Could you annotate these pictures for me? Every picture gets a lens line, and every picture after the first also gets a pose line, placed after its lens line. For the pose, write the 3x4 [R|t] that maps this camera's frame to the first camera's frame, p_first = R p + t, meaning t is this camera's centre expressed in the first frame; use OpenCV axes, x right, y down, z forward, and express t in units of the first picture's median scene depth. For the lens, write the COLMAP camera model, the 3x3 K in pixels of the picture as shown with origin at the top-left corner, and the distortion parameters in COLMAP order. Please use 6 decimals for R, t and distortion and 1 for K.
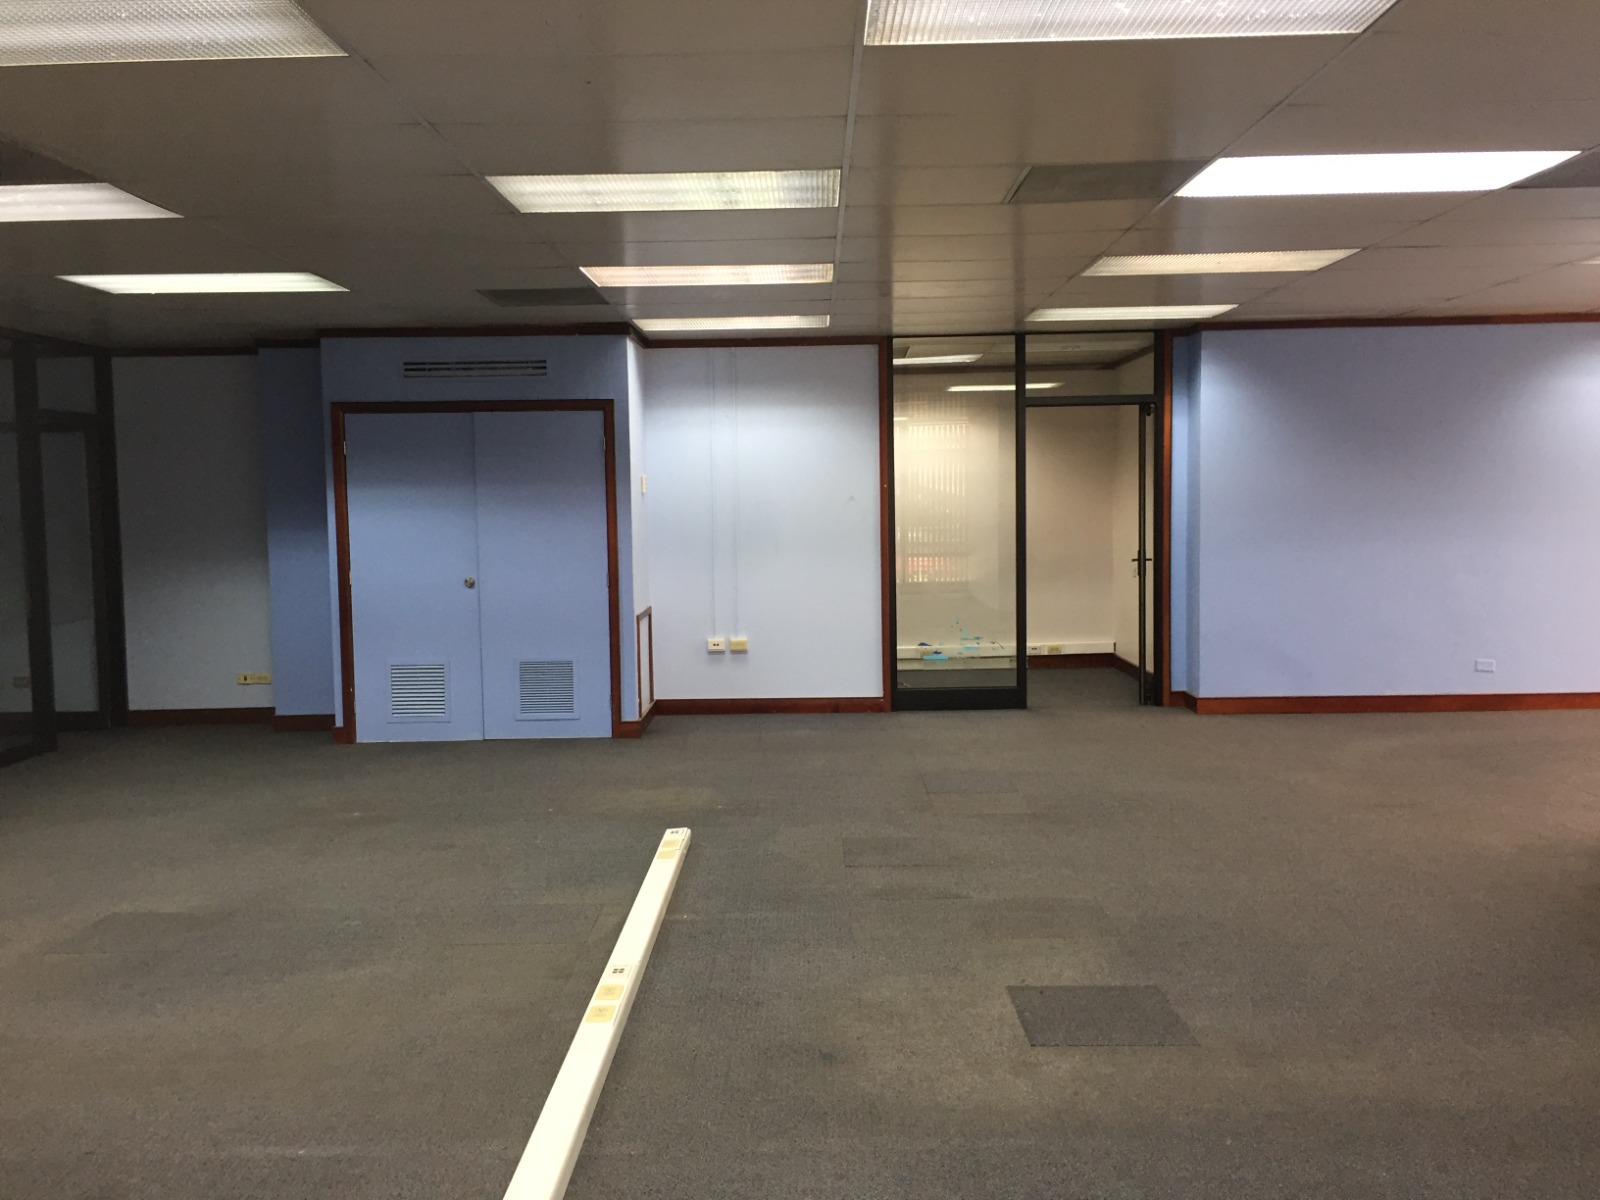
lens RADIAL K [[1368.4, 0, 798.6], [0, 1368.4, 601.8], [0, 0, 1]] dist [0.070256, -0.076151]
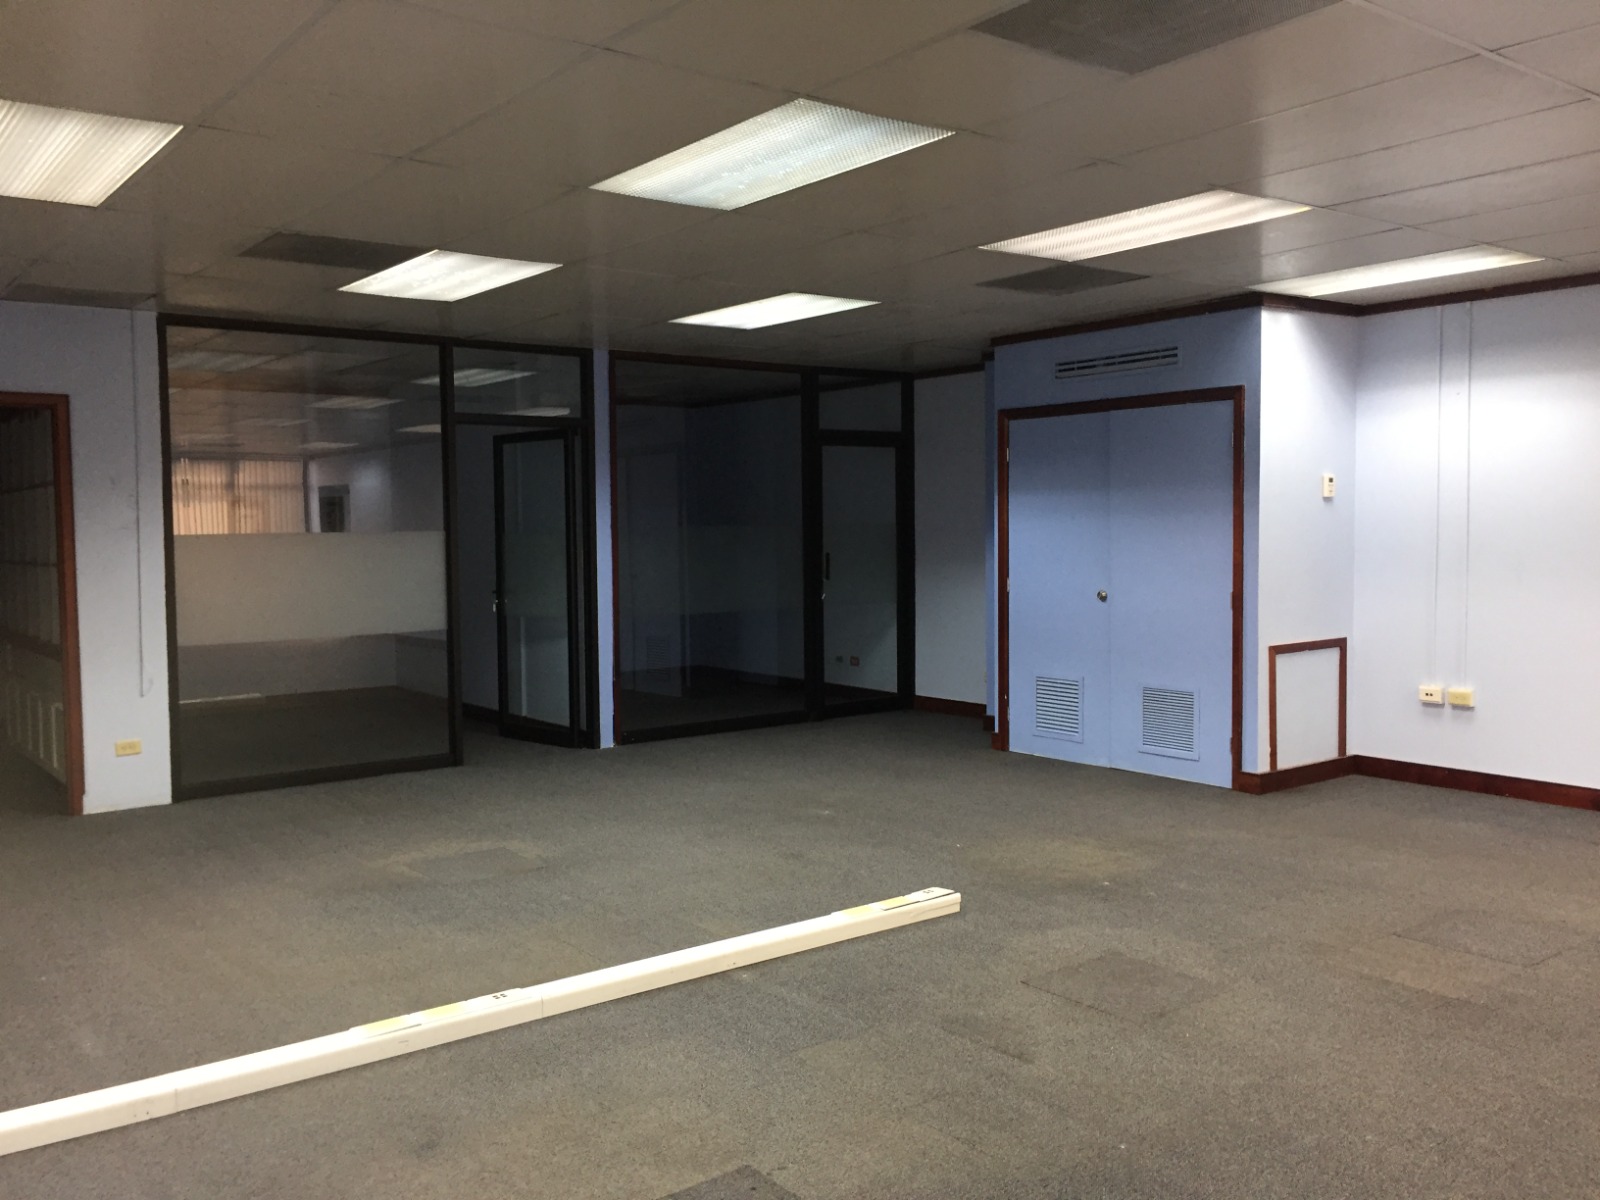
lens RADIAL K [[1368.4, 0, 805.8], [0, 1368.4, 596.2], [0, 0, 1]] dist [0.070256, -0.076151]
pose [[0.619525, 0.051837, -0.783263, 0.357680], [-0.057744, 0.998123, 0.020384, -0.020833], [0.782850, 0.032600, 0.621356, 0.268778]]
